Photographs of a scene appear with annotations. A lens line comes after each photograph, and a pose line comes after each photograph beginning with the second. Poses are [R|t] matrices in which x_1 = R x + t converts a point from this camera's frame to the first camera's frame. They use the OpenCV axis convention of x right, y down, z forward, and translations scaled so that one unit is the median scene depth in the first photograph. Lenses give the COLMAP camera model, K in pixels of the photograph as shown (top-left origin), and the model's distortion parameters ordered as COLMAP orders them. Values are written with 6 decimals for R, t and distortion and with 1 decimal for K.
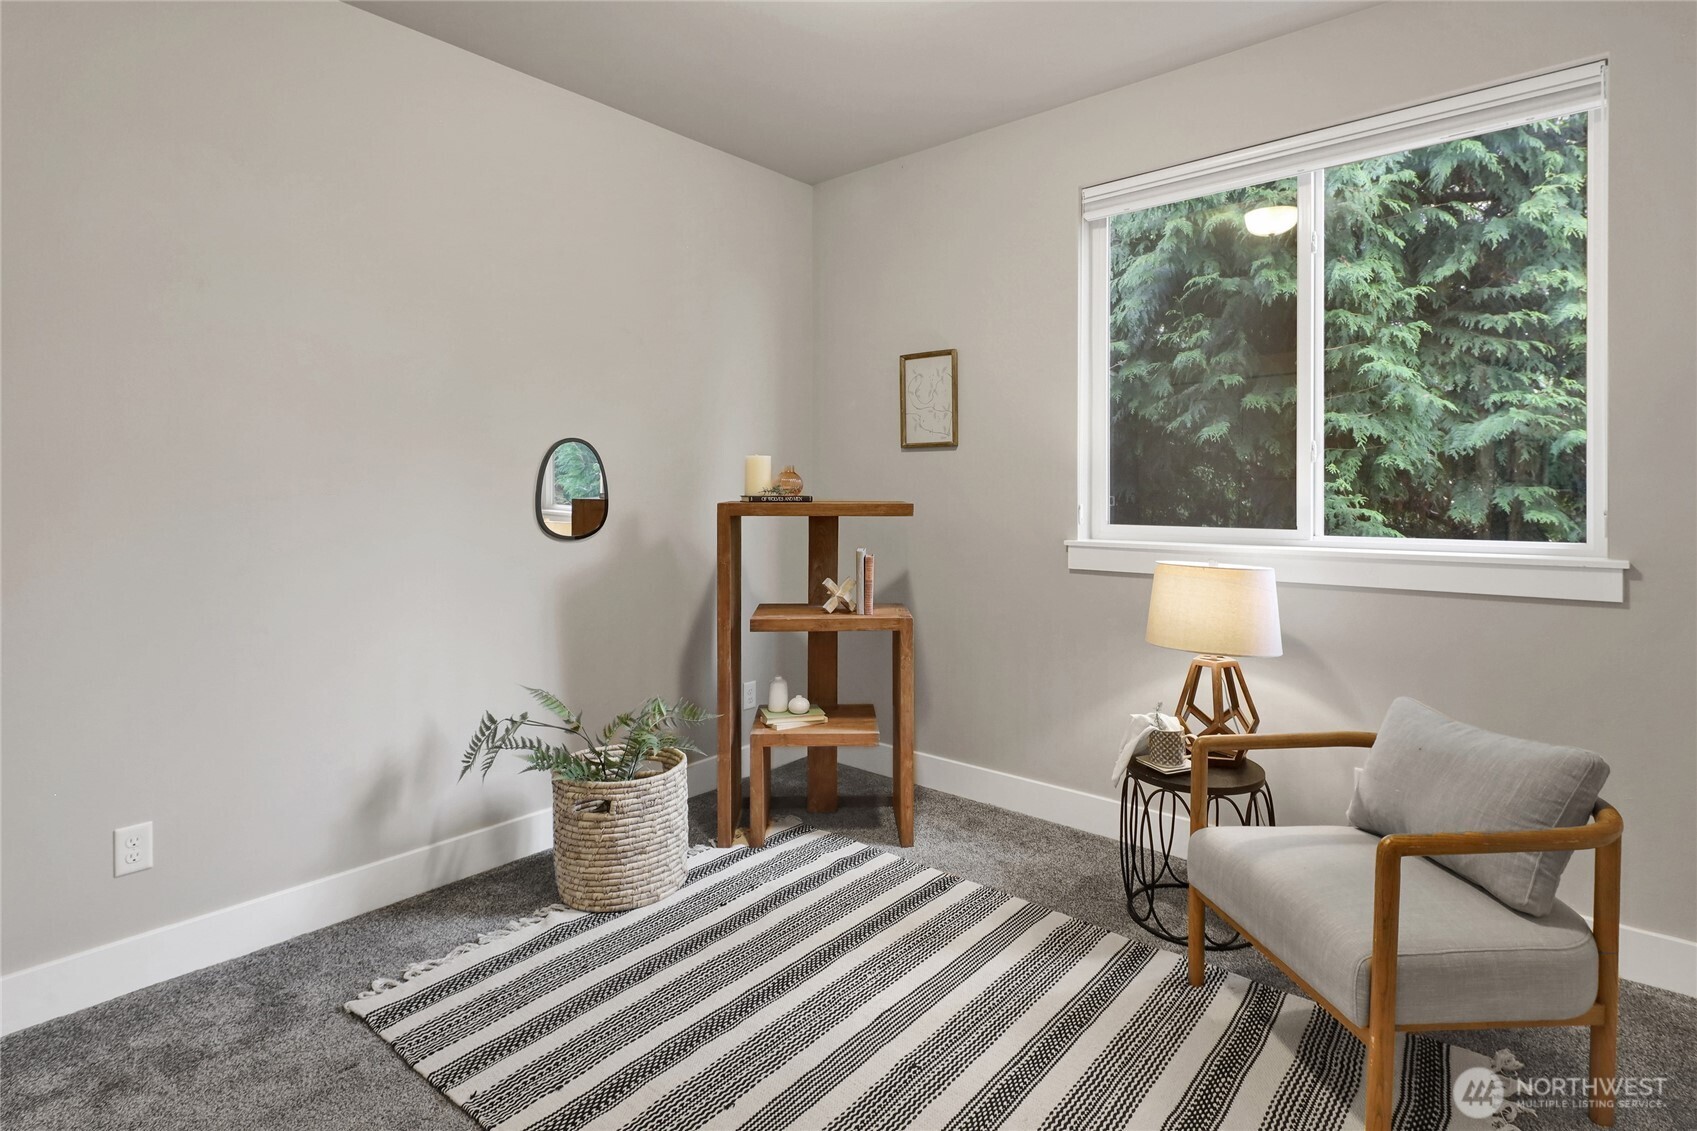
lens RADIAL K [[836.3, 0, 844.2], [0, 836.3, 494.0], [0, 0, 1]] dist [0.004305, 0.000817]
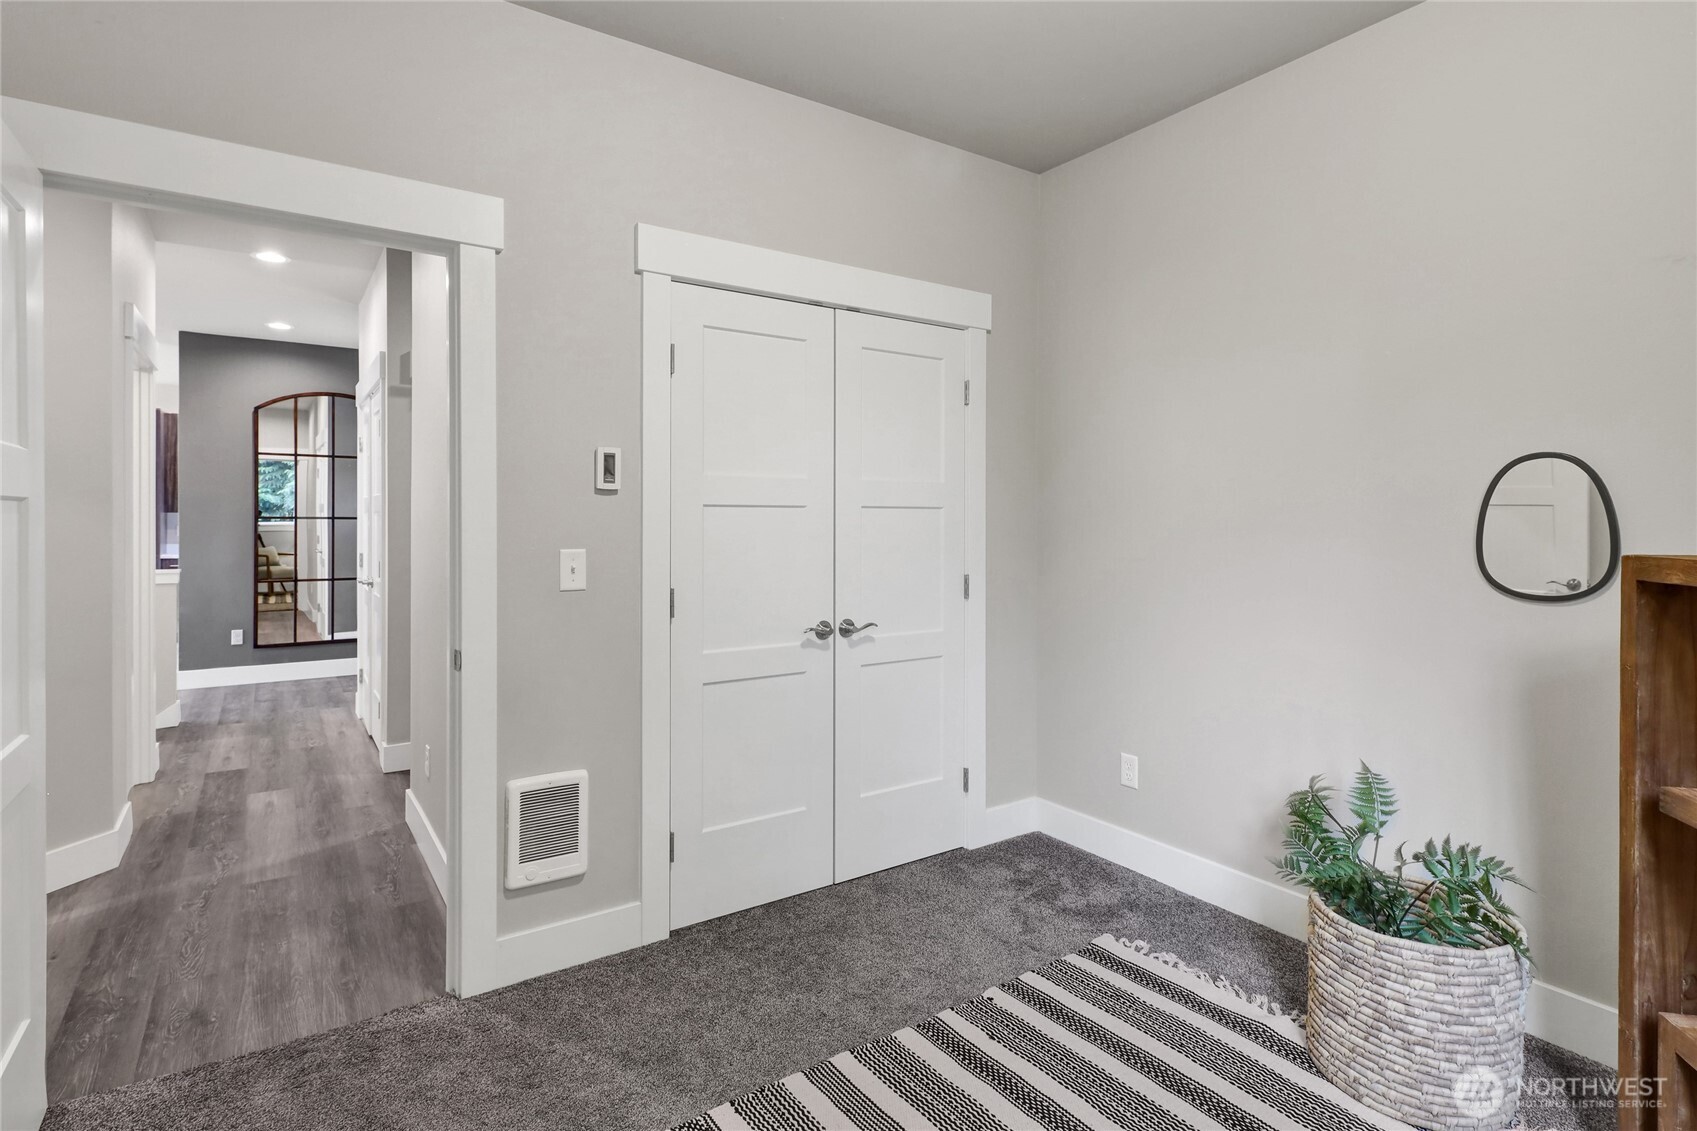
lens RADIAL K [[837.5, 0, 851.4], [0, 837.5, 523.9], [0, 0, 1]] dist [0.000343, -0.000025]
pose [[-0.237089, 0.005836, -0.971470, 0.397088], [-0.006724, 0.999948, 0.007648, -0.007847], [0.971465, 0.008345, -0.237038, 0.512067]]
